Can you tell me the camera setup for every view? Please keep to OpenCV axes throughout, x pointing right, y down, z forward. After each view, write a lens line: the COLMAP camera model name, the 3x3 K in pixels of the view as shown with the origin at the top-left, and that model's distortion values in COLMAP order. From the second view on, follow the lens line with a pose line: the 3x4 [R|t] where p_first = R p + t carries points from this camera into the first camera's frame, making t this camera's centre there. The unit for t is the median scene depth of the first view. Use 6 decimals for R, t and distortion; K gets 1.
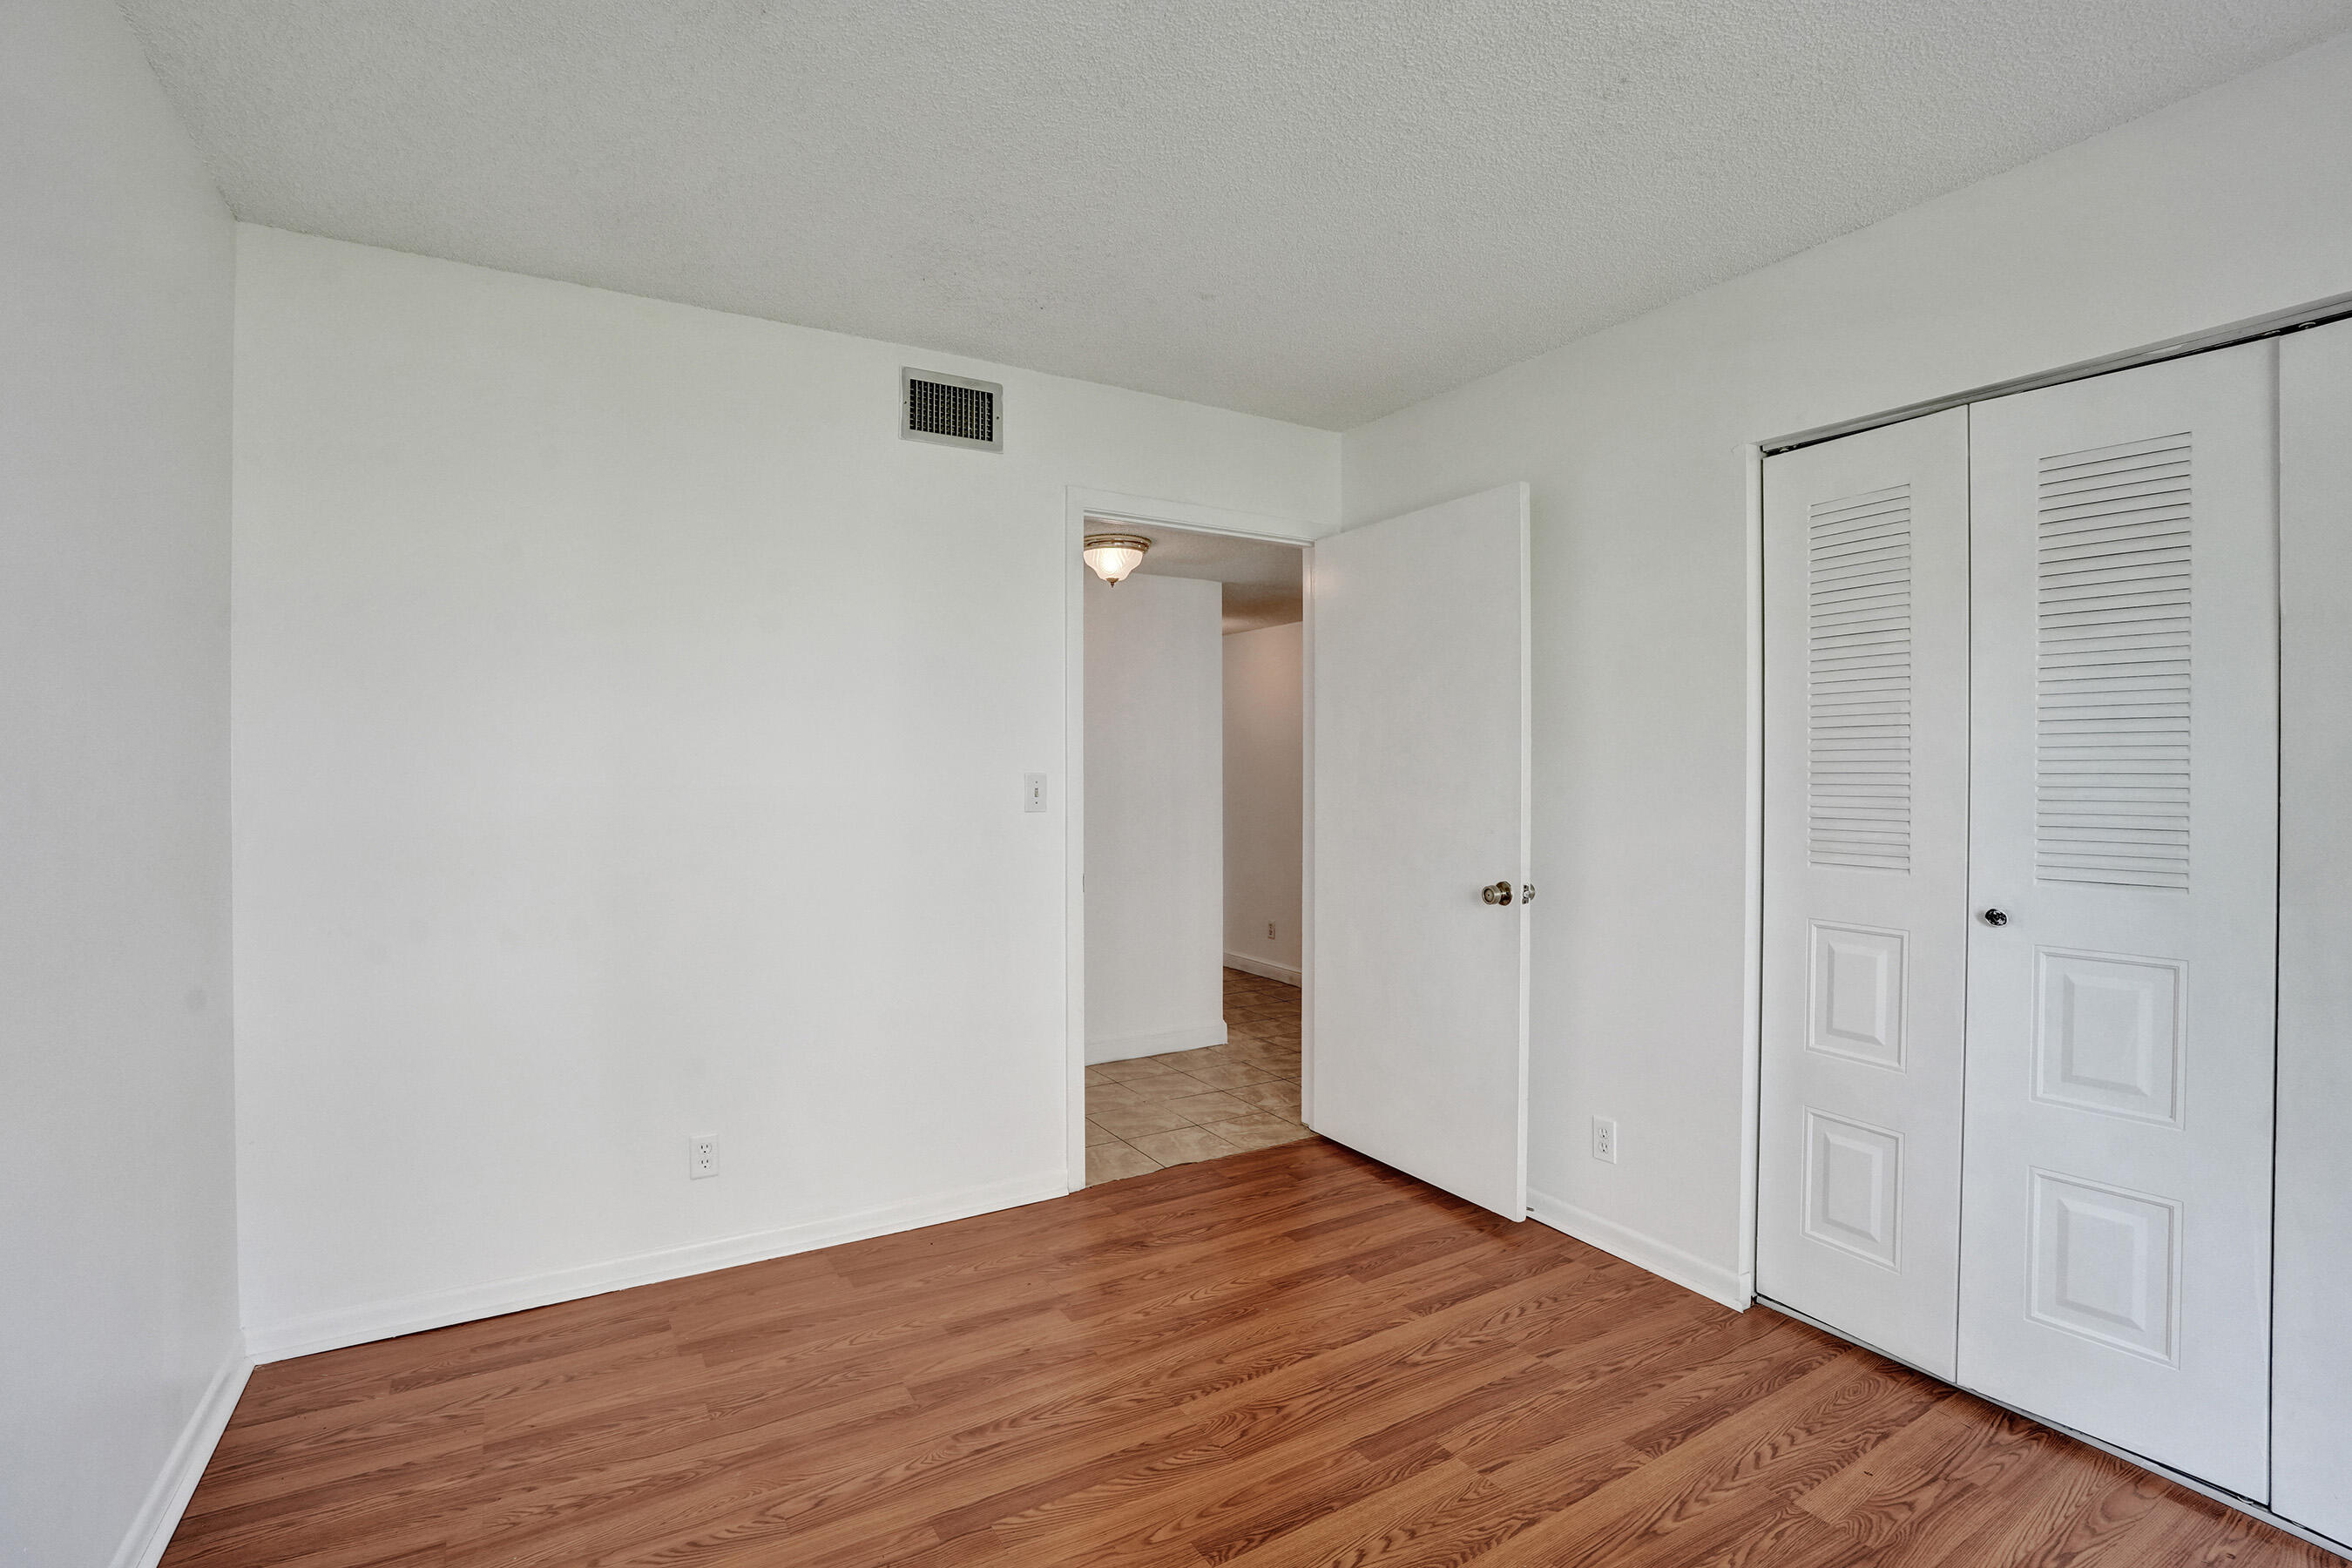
lens RADIAL K [[1121.9, 0, 1178.3], [0, 1121.9, 801.2], [0, 0, 1]] dist [-0.075073, 0.031115]
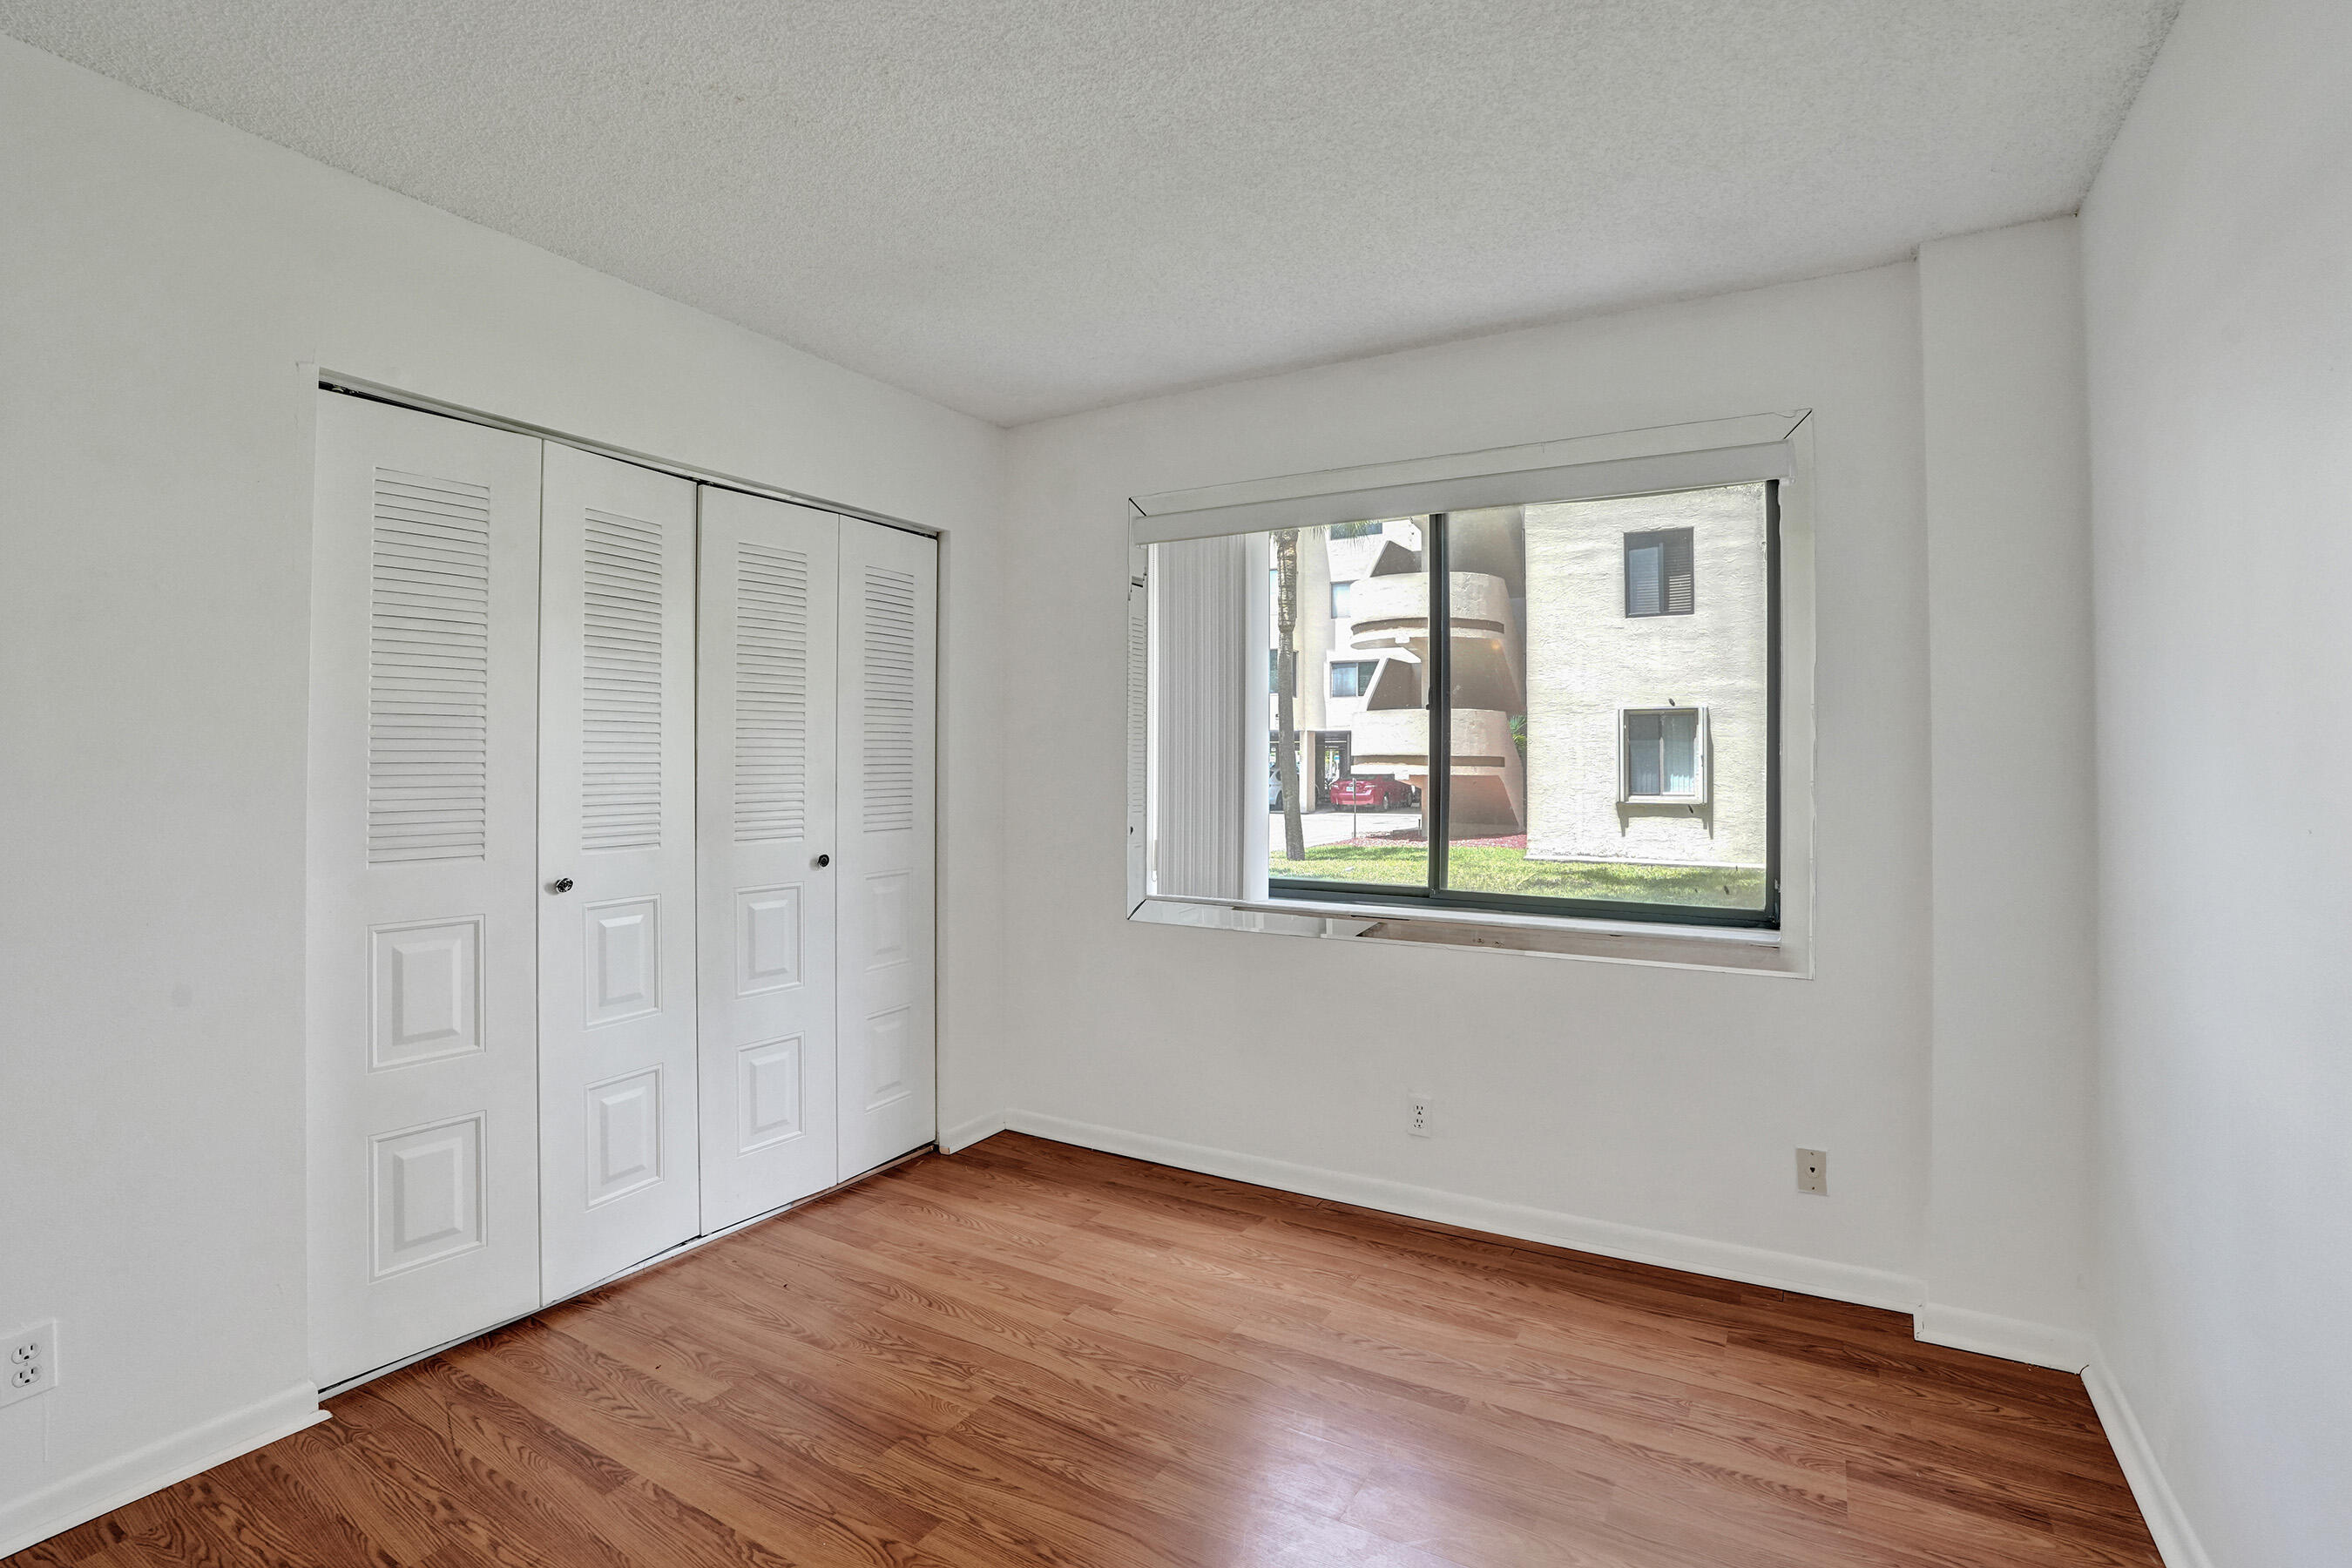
lens RADIAL K [[1100.7, 0, 1174.5], [0, 1100.7, 775.0], [0, 0, 1]] dist [-0.069661, 0.029513]
pose [[-0.478133, -0.006429, 0.878264, -0.570150], [0.025760, 0.999440, 0.021340, -0.019958], [-0.877910, 0.032827, -0.477700, 0.944493]]
